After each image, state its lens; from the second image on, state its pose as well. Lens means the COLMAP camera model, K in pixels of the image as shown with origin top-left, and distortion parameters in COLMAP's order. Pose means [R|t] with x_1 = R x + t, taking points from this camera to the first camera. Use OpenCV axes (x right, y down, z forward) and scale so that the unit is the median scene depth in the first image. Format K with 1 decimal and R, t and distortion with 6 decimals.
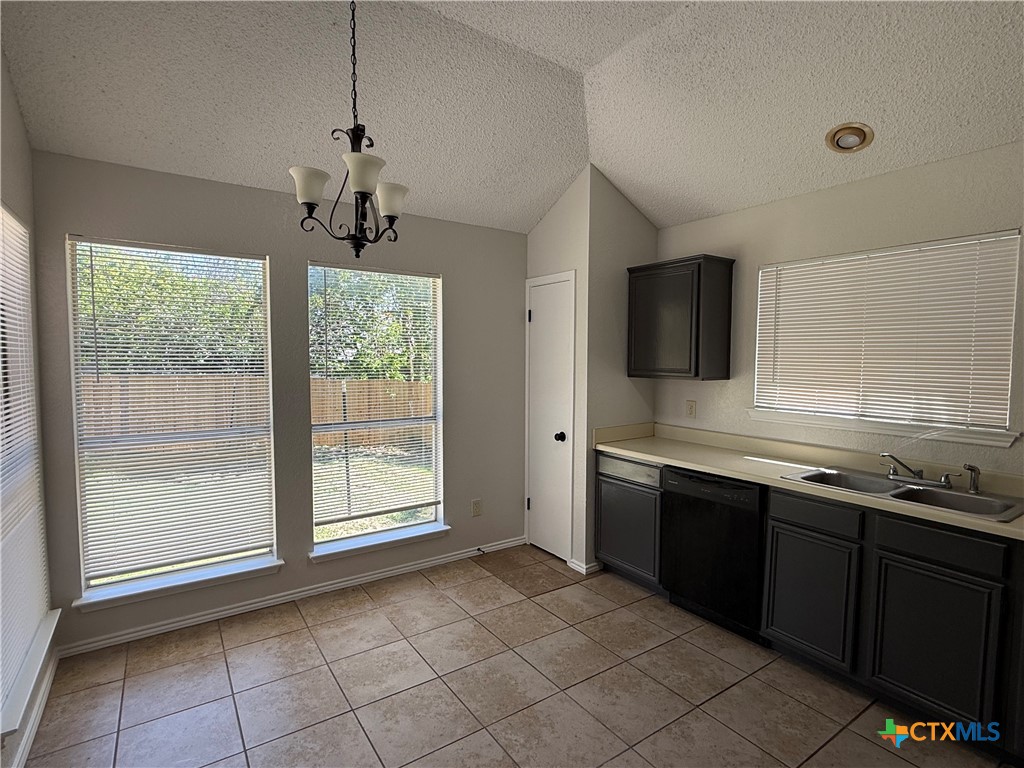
lens RADIAL K [[512.1, 0, 512.1], [0, 512.1, 385.2], [0, 0, 1]] dist [-0.002104, 0.000985]
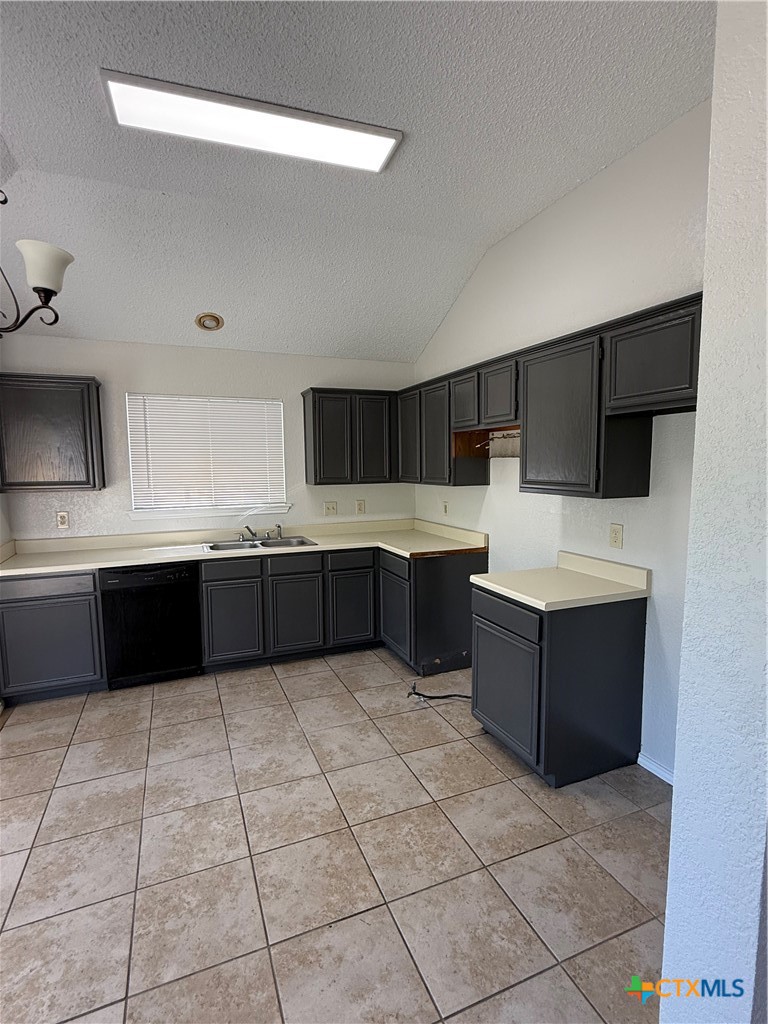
lens RADIAL K [[512.1, 0, 386.3], [0, 512.1, 513.4], [0, 0, 1]] dist [-0.002104, 0.000985]
pose [[0.207052, -0.108095, 0.972340, -0.618403], [0.066249, 0.993145, 0.096301, -0.026900], [-0.976084, 0.044477, 0.212794, 0.159924]]
